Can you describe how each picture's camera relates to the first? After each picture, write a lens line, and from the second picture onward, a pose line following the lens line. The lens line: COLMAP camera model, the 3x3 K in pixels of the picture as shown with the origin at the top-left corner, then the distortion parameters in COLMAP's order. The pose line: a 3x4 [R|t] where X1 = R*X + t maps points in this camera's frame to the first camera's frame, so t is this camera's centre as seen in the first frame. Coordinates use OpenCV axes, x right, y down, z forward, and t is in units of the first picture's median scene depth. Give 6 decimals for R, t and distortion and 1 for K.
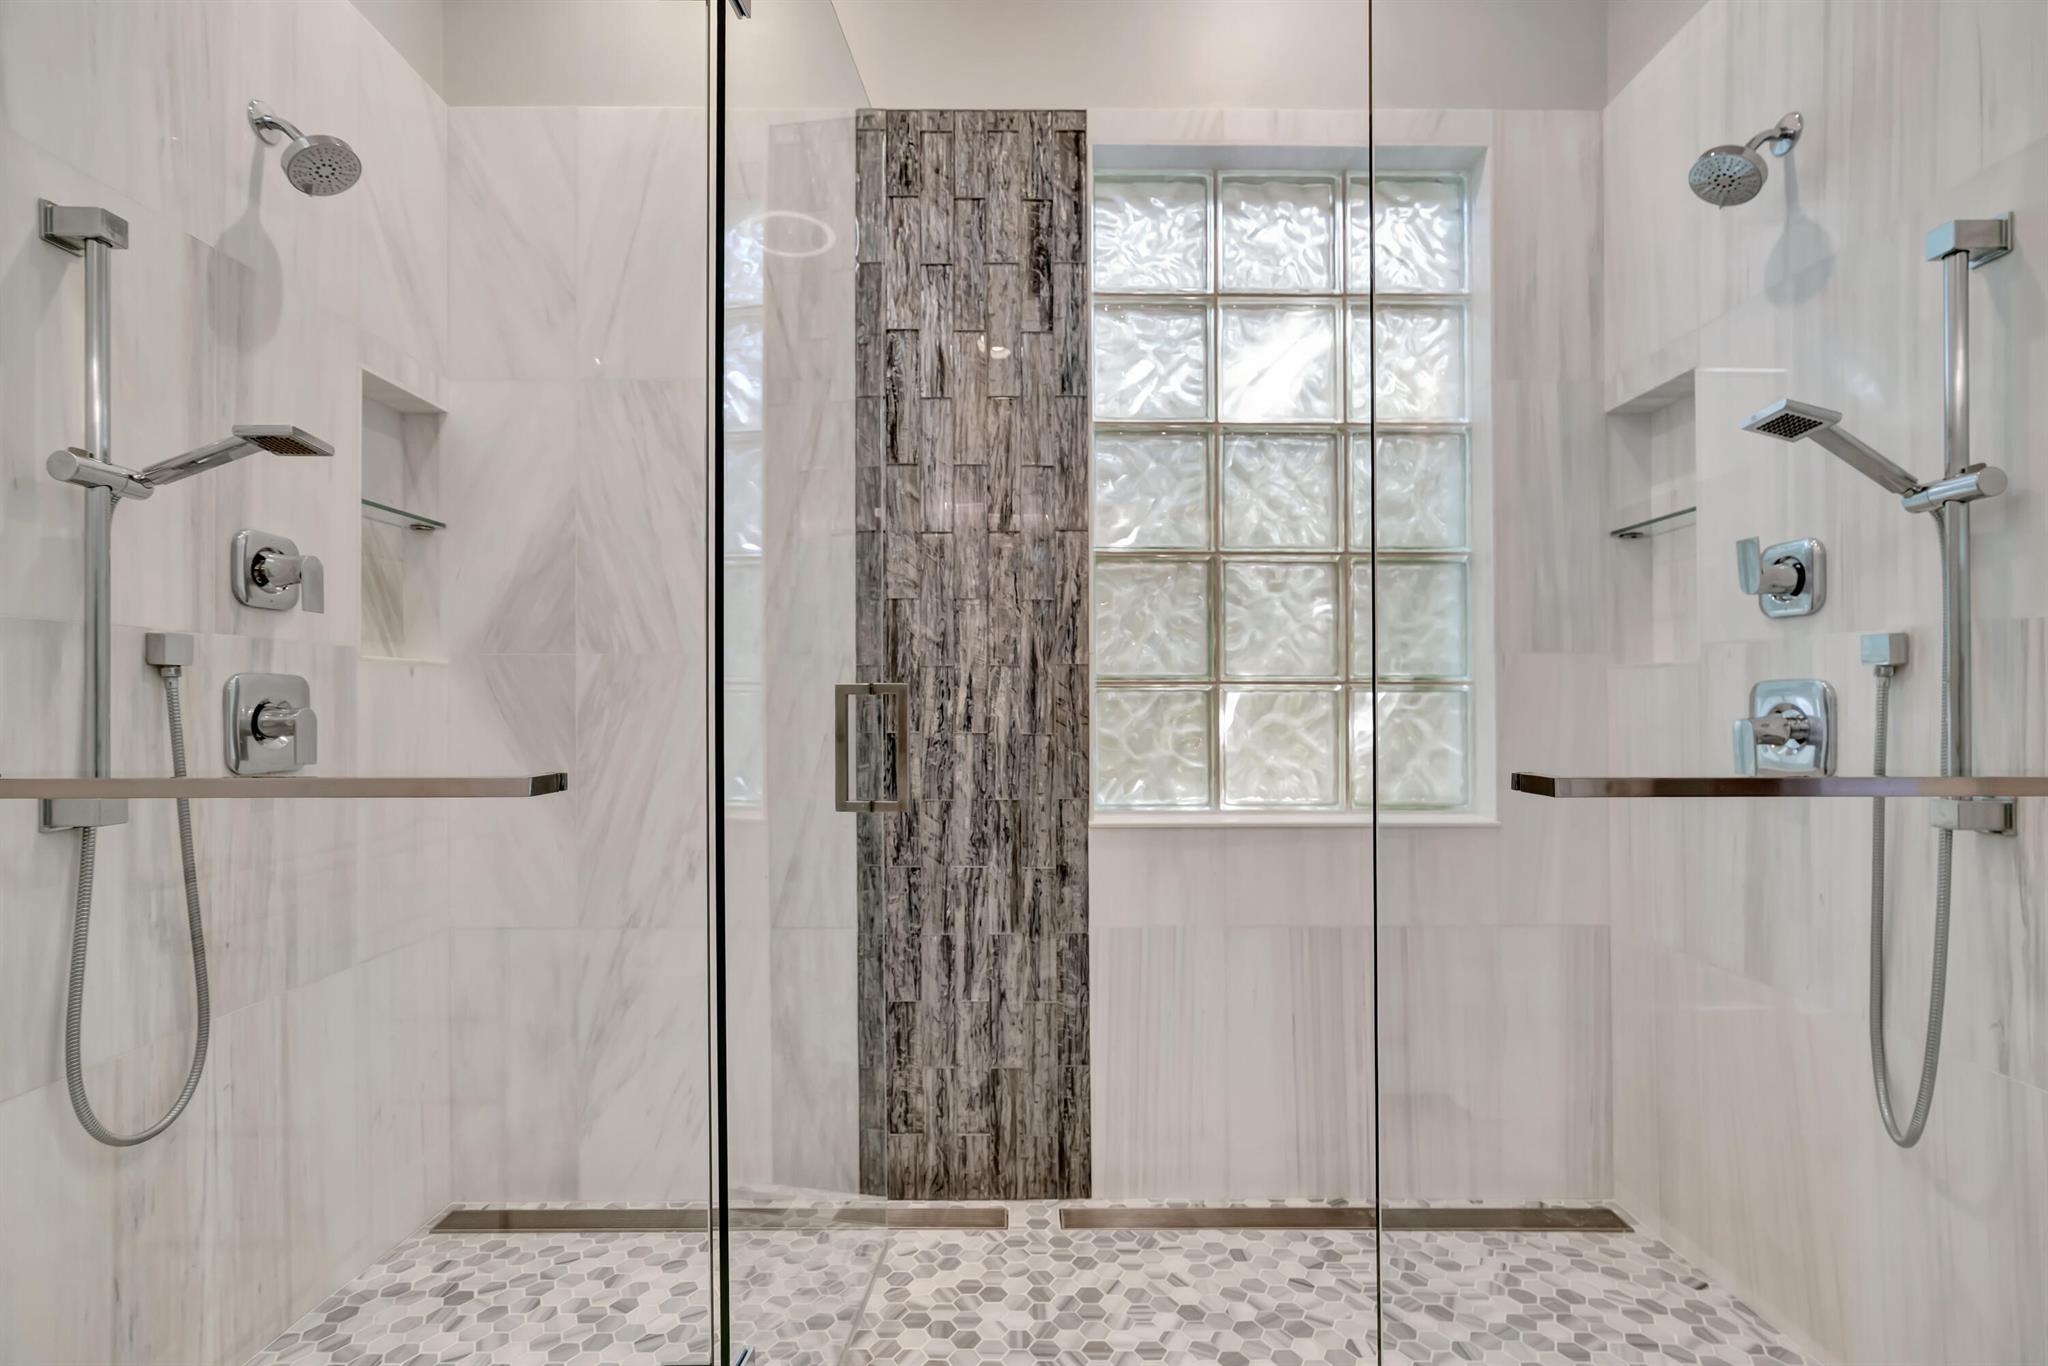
lens RADIAL K [[914.6, 0, 1023.7], [0, 914.6, 707.6], [0, 0, 1]] dist [-0.003447, 0.000664]
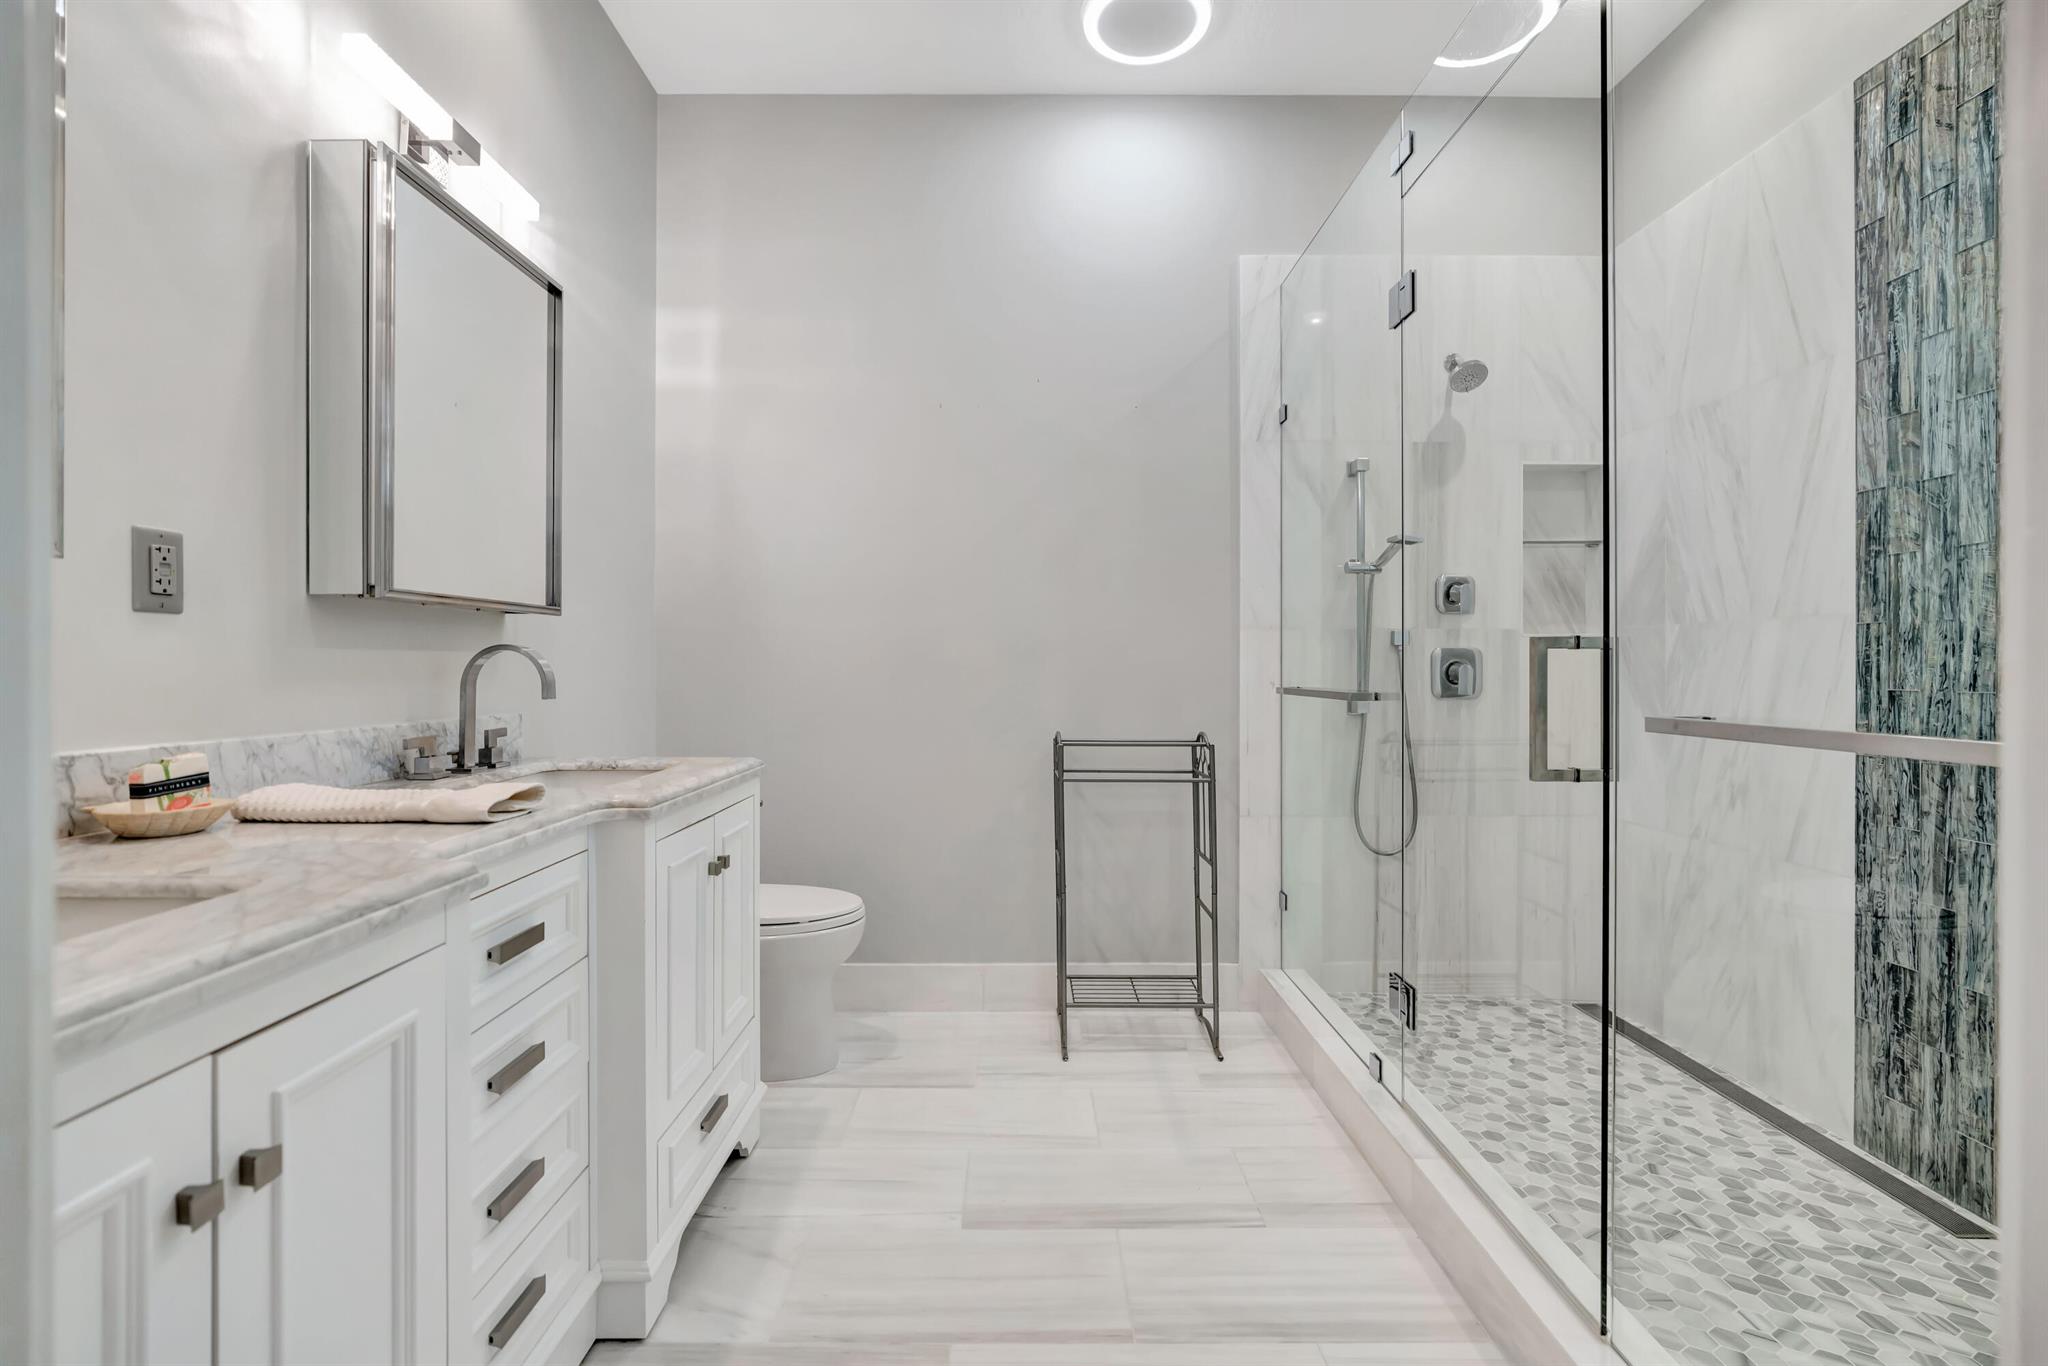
lens RADIAL K [[918.7, 0, 1028.0], [0, 918.7, 672.0], [0, 0, 1]] dist [-0.006442, 0.000550]
pose [[0.005446, 0.005801, -0.999968, 0.848346], [-0.002712, 0.999980, 0.005786, 0.004958], [0.999981, 0.002680, 0.005462, 0.065689]]
